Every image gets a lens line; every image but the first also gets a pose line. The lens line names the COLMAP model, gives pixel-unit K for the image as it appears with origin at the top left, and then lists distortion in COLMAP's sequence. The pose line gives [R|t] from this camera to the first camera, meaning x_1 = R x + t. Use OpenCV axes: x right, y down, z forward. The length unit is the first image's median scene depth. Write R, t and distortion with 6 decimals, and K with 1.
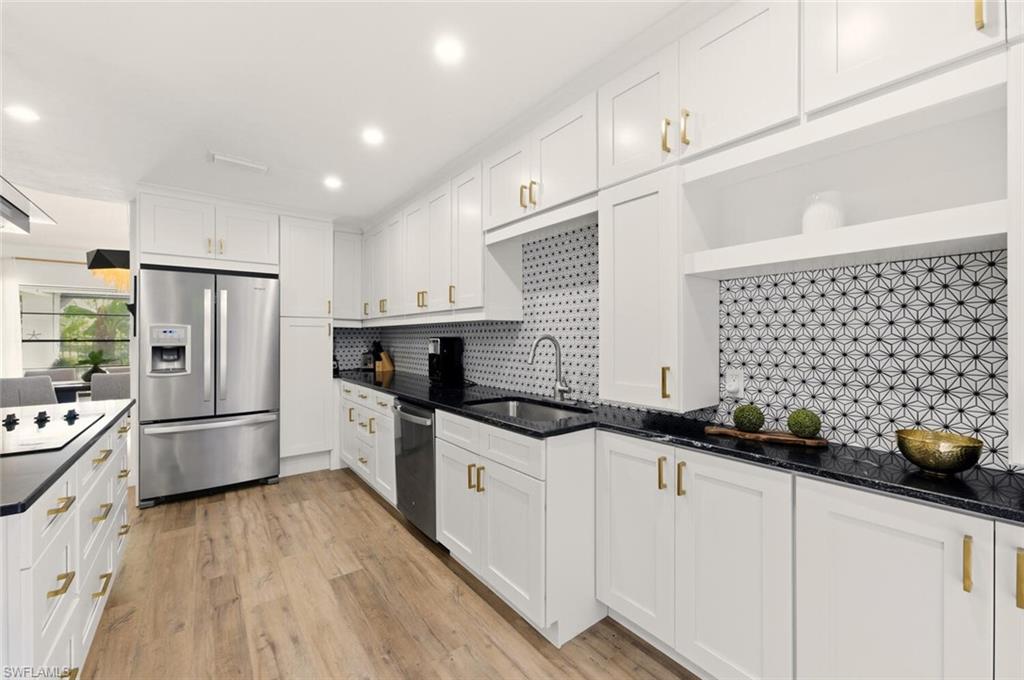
lens RADIAL K [[420.4, 0, 513.7], [0, 420.4, 340.9], [0, 0, 1]] dist [-0.001905, 0.001861]
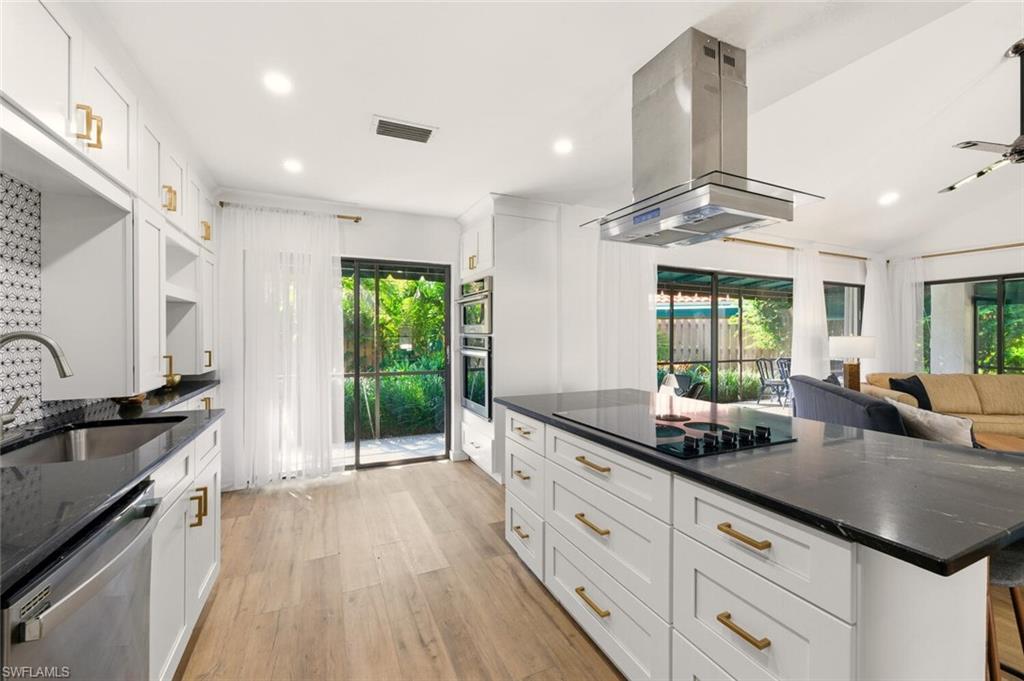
lens RADIAL K [[420.4, 0, 513.1], [0, 420.4, 340.3], [0, 0, 1]] dist [-0.001905, 0.001861]
pose [[-0.978027, 0.001282, 0.208474, -0.990798], [0.002384, 0.999984, 0.005034, -0.006761], [-0.208465, 0.005420, -0.978015, 1.925783]]
